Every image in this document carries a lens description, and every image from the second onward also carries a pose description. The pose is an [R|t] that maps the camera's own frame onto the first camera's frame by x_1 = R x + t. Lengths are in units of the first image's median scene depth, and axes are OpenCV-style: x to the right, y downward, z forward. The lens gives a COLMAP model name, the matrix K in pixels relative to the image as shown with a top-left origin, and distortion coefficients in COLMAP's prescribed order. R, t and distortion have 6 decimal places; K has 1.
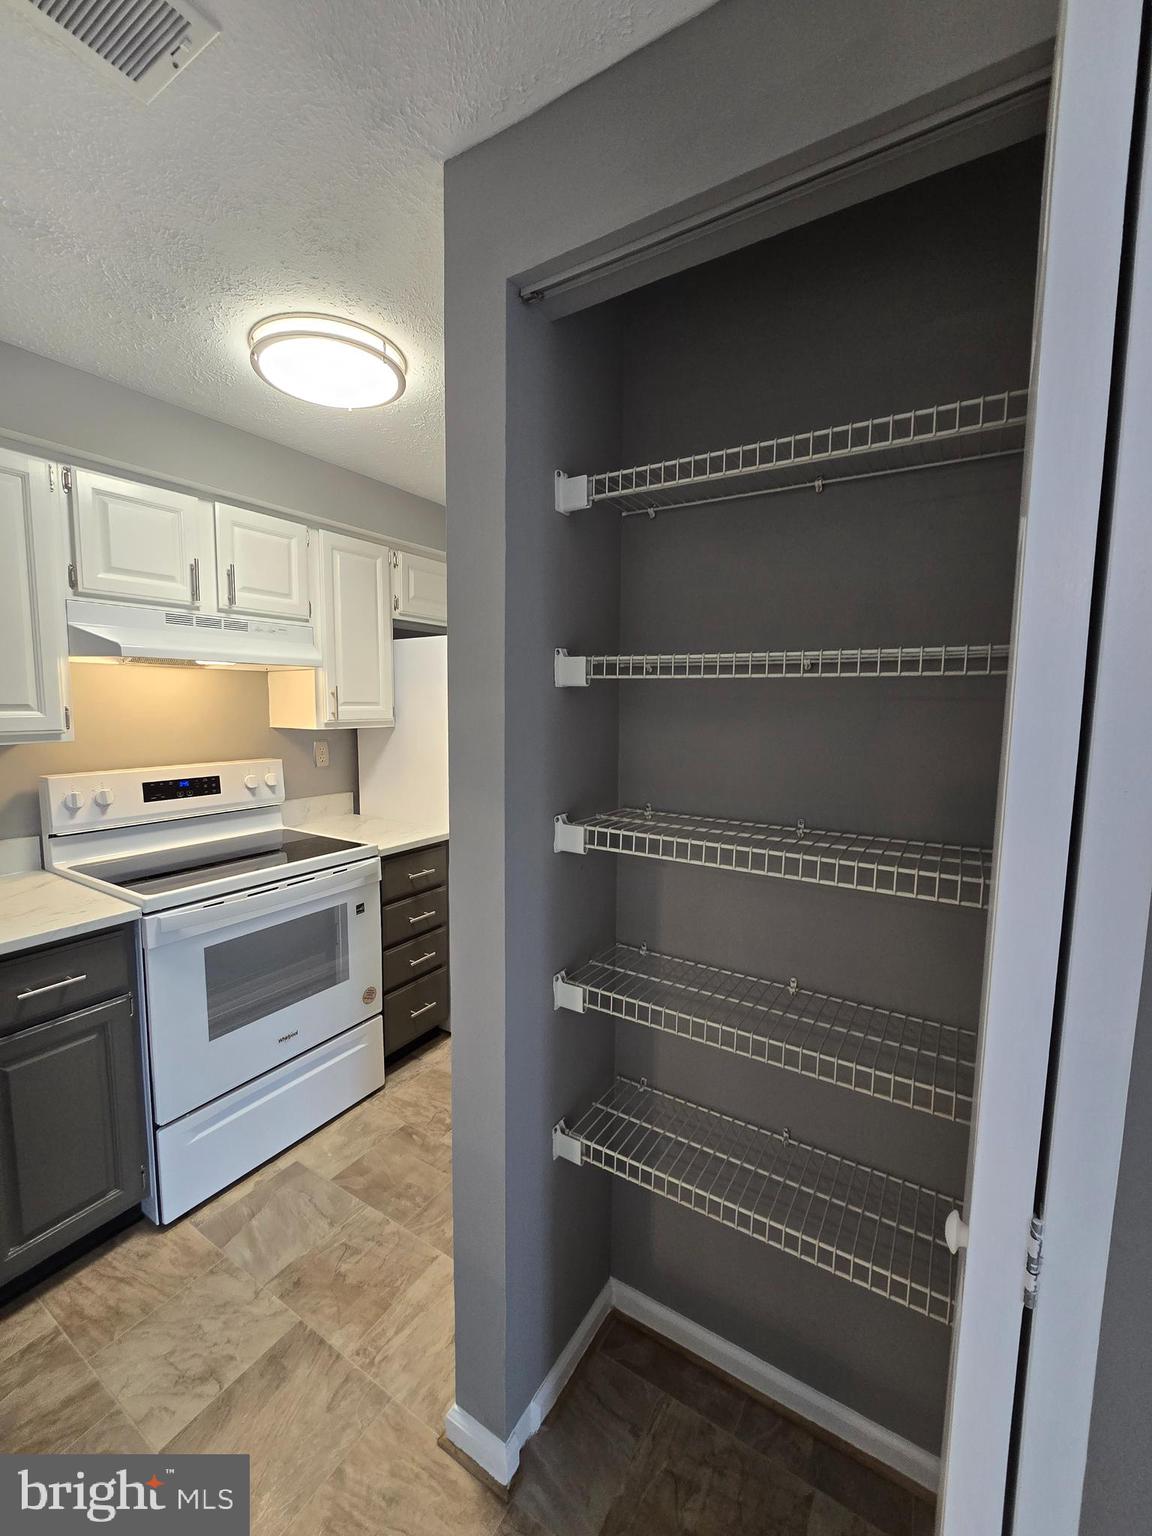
lens RADIAL K [[628.2, 0, 551.1], [0, 628.2, 738.9], [0, 0, 1]] dist [-0.002805, 0.001159]
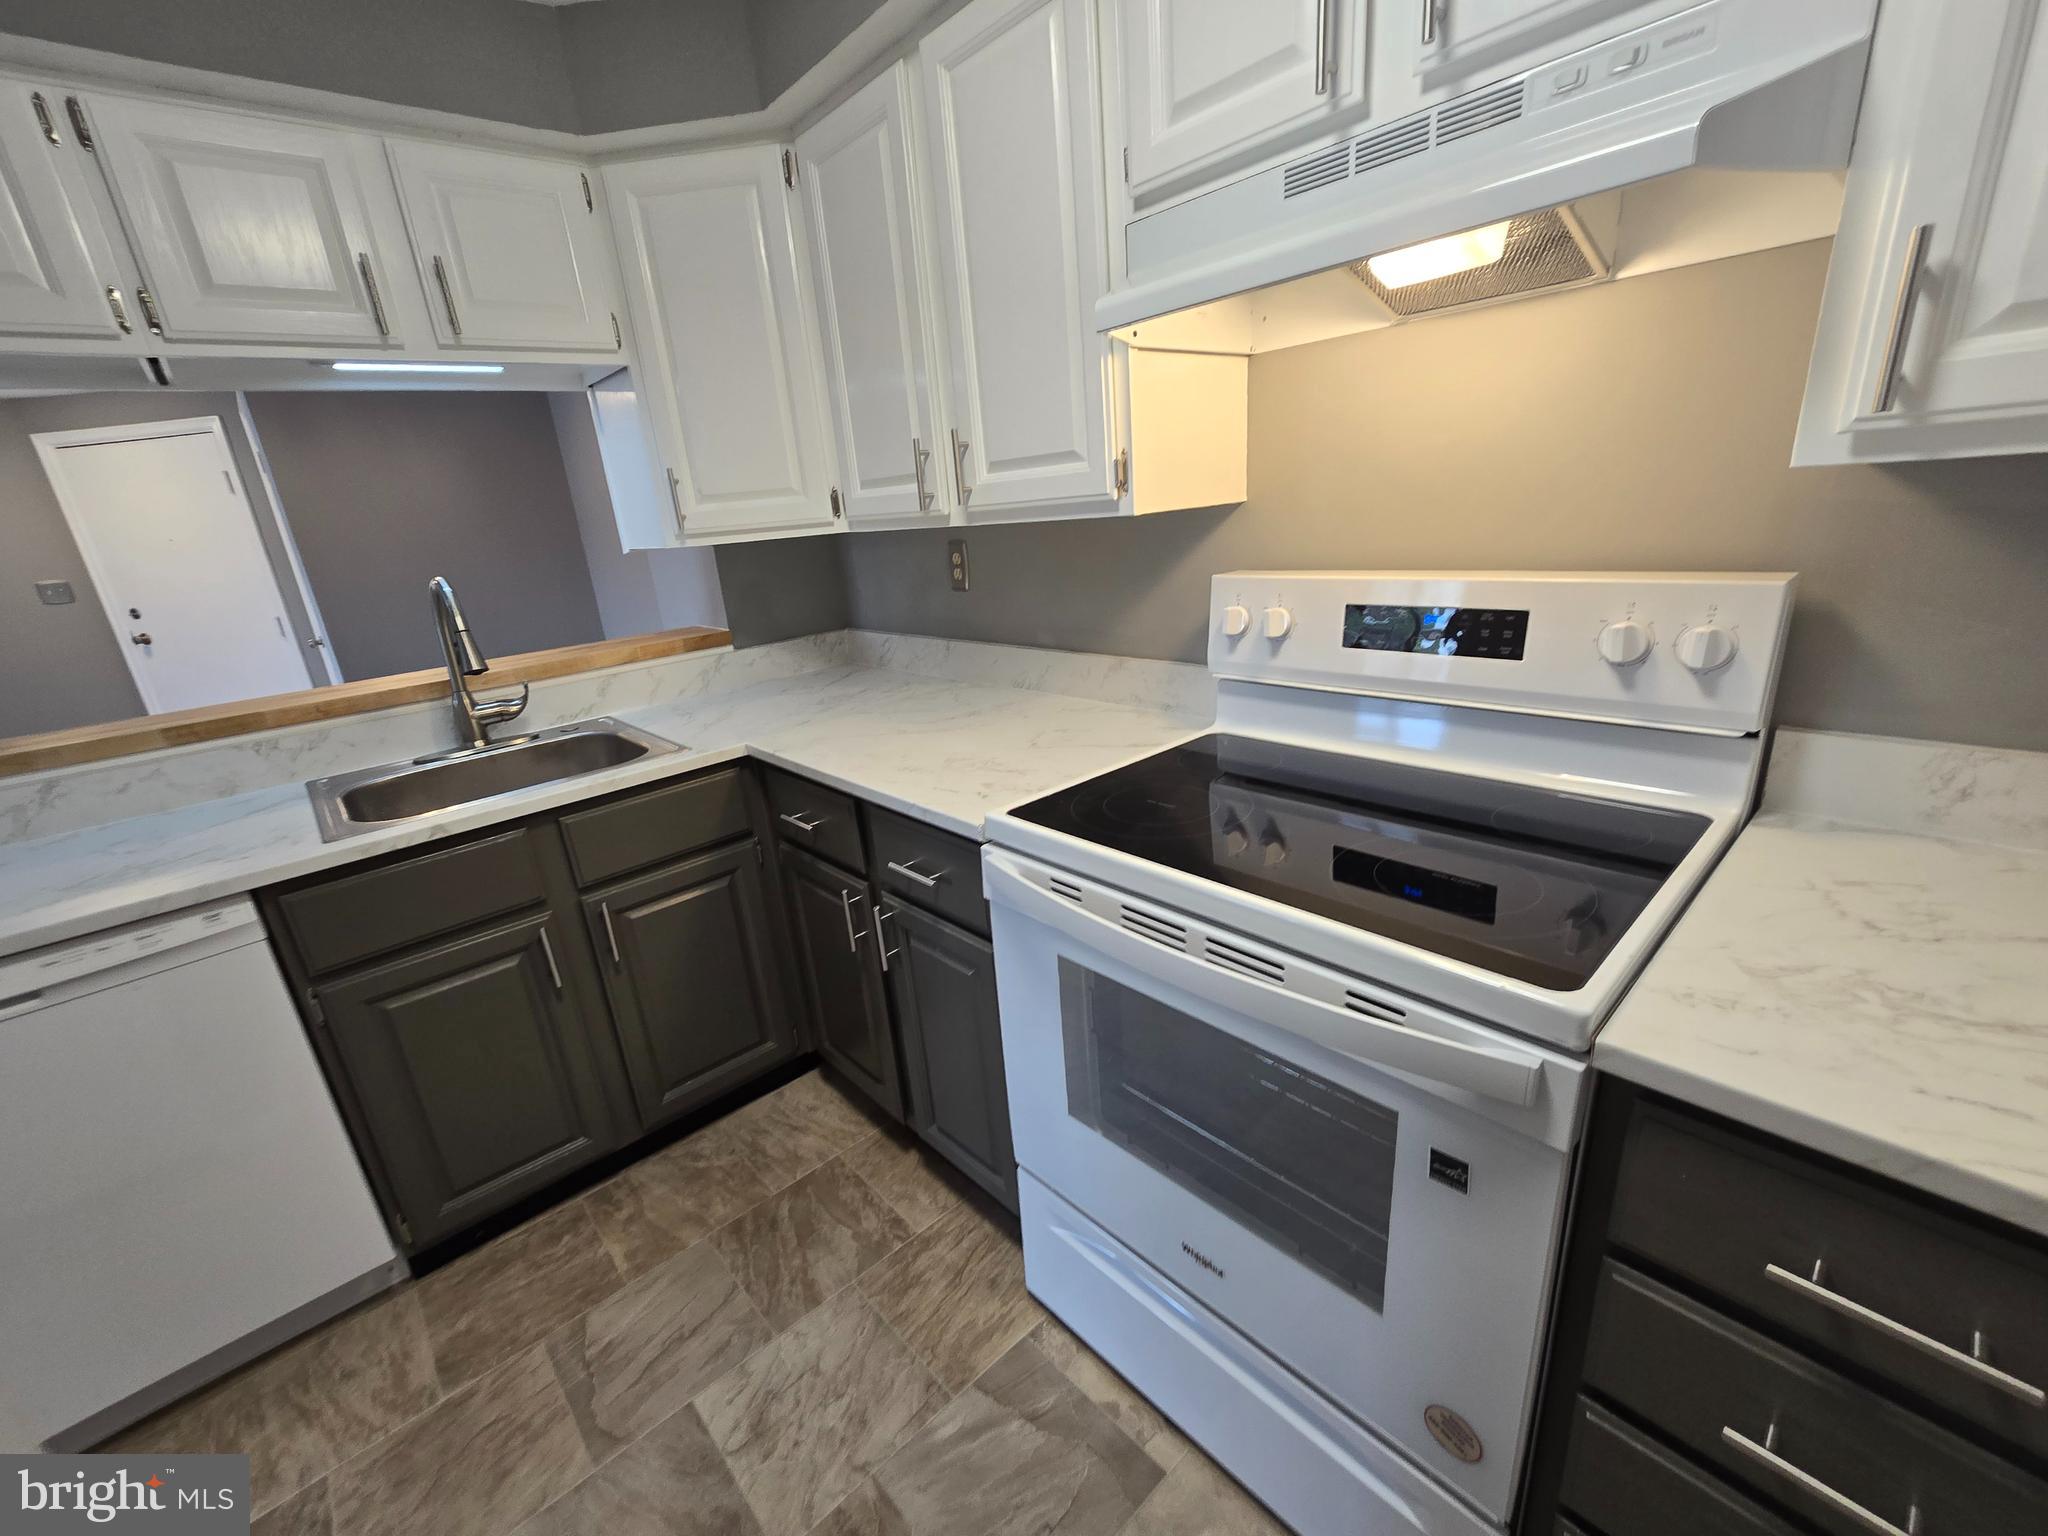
lens RADIAL K [[847.2, 0, 1016.1], [0, 847.2, 788.0], [0, 0, 1]] dist [-0.001850, -0.000002]
pose [[-0.249038, 0.323242, -0.912959, 0.031847], [0.022296, 0.944323, 0.328264, -0.015863], [0.968237, 0.061395, -0.242379, 1.078337]]
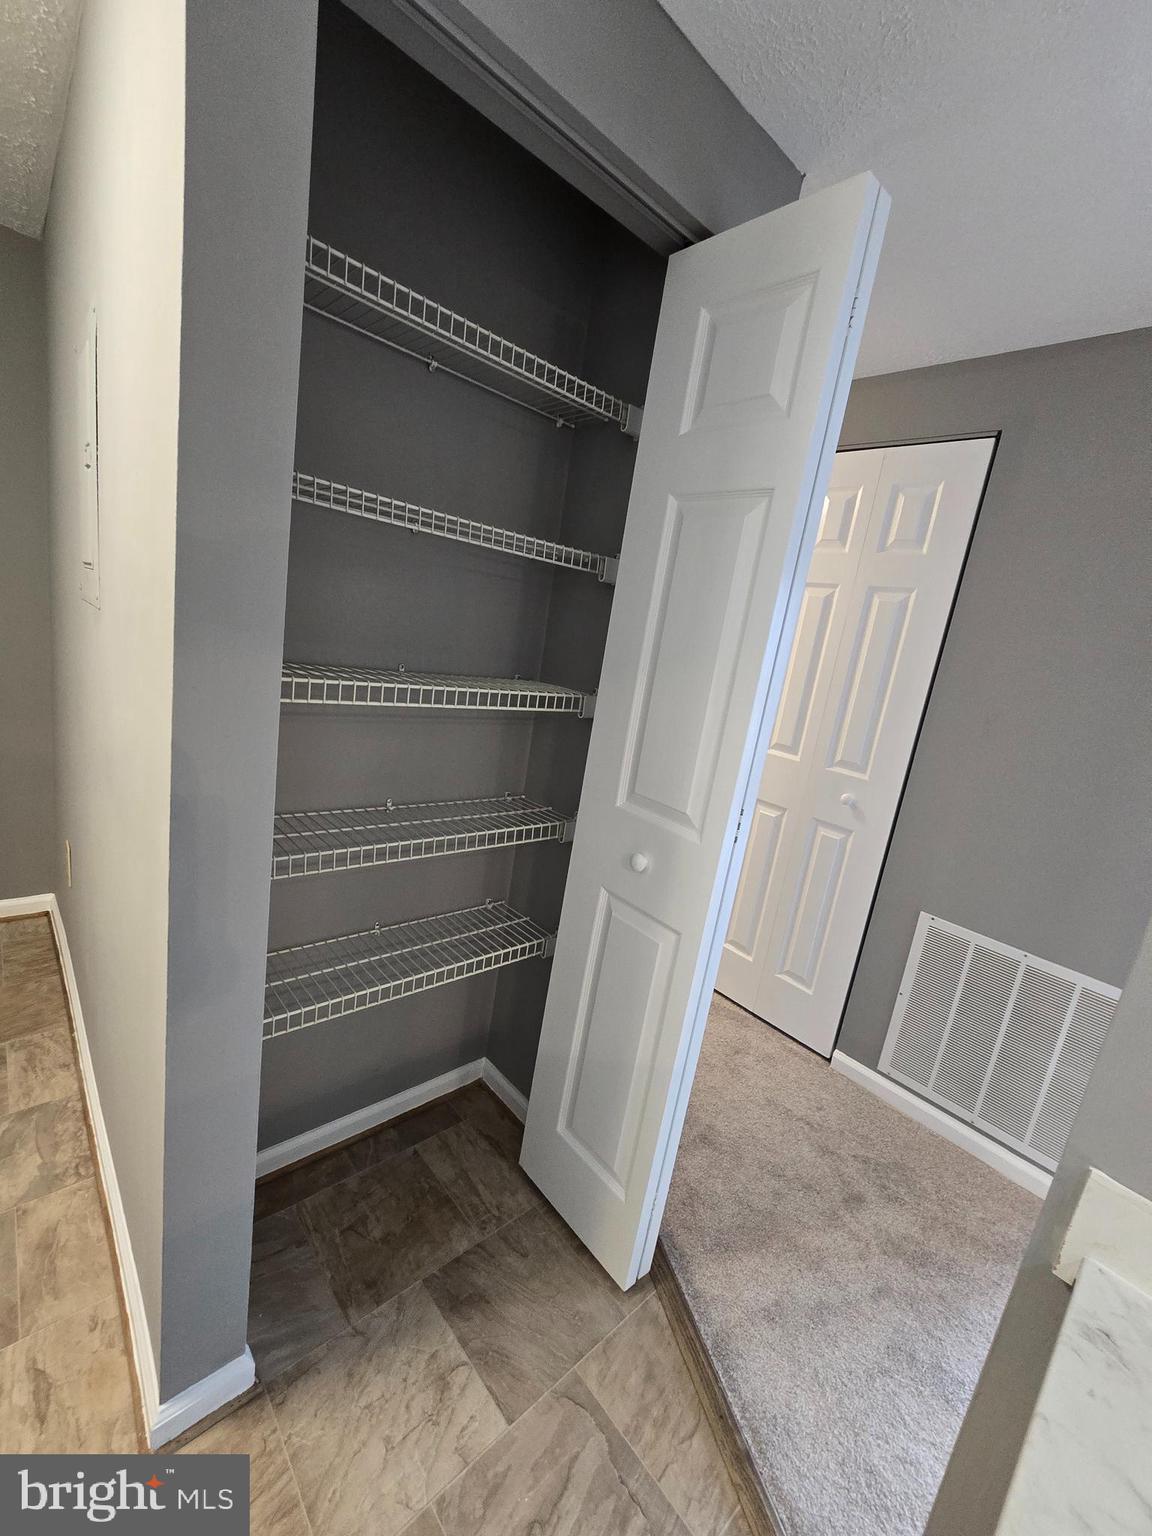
lens RADIAL K [[633.0, 0, 594.6], [0, 633.0, 739.0], [0, 0, 1]] dist [-0.069697, 0.013240]
pose [[0.225234, -0.158282, 0.961362, -0.818900], [-0.105051, 0.977018, 0.185472, -0.003976], [-0.968625, -0.142767, 0.203430, 0.551767]]
